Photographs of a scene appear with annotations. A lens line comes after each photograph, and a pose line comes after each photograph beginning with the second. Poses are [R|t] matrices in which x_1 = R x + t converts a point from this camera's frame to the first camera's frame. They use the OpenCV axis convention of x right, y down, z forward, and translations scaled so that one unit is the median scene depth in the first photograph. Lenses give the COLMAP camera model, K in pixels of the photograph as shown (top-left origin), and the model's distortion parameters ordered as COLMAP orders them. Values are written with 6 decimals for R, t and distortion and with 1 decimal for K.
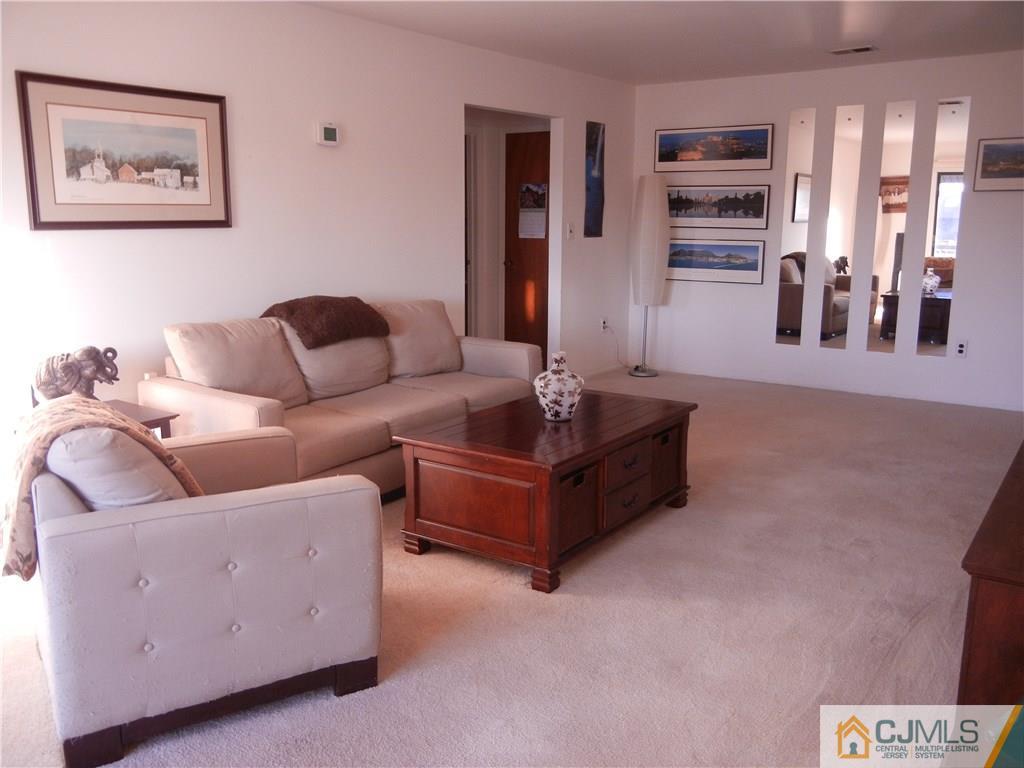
lens RADIAL K [[882.2, 0, 511.0], [0, 882.2, 383.5], [0, 0, 1]] dist [-0.011312, 0.000736]
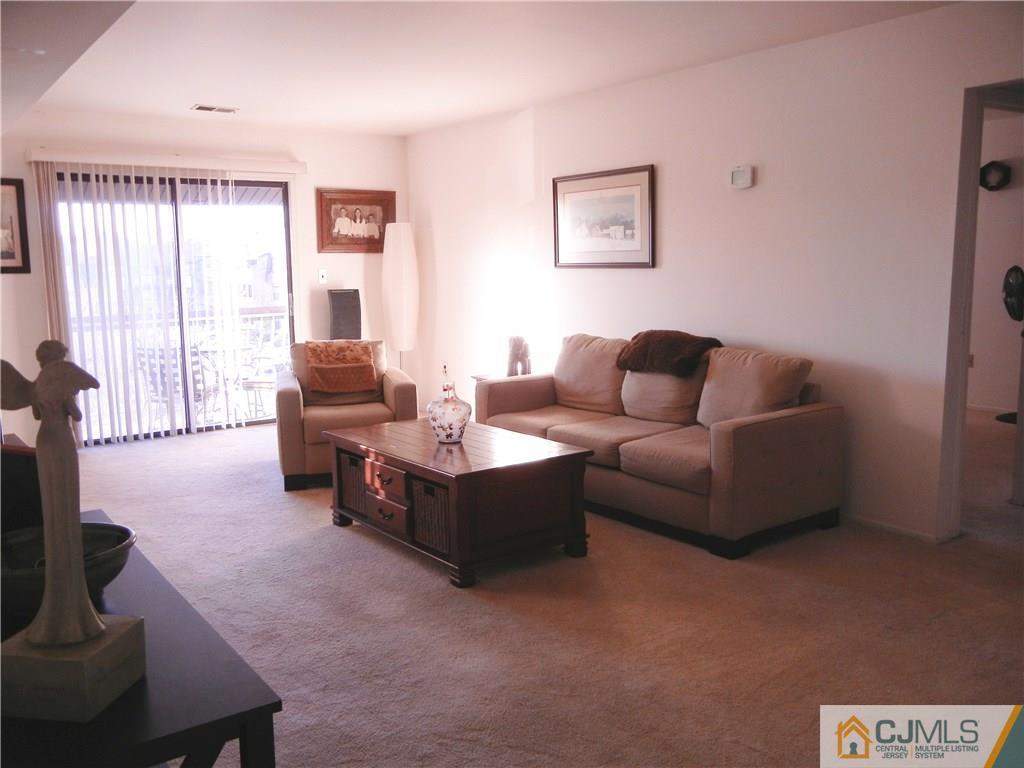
lens RADIAL K [[882.2, 0, 511.3], [0, 882.2, 384.0], [0, 0, 1]] dist [-0.011312, 0.000736]
pose [[-0.316779, 0.127707, -0.939863, 0.985371], [-0.169532, 0.967314, 0.188578, -0.231754], [0.933225, 0.219074, -0.284775, 1.270574]]
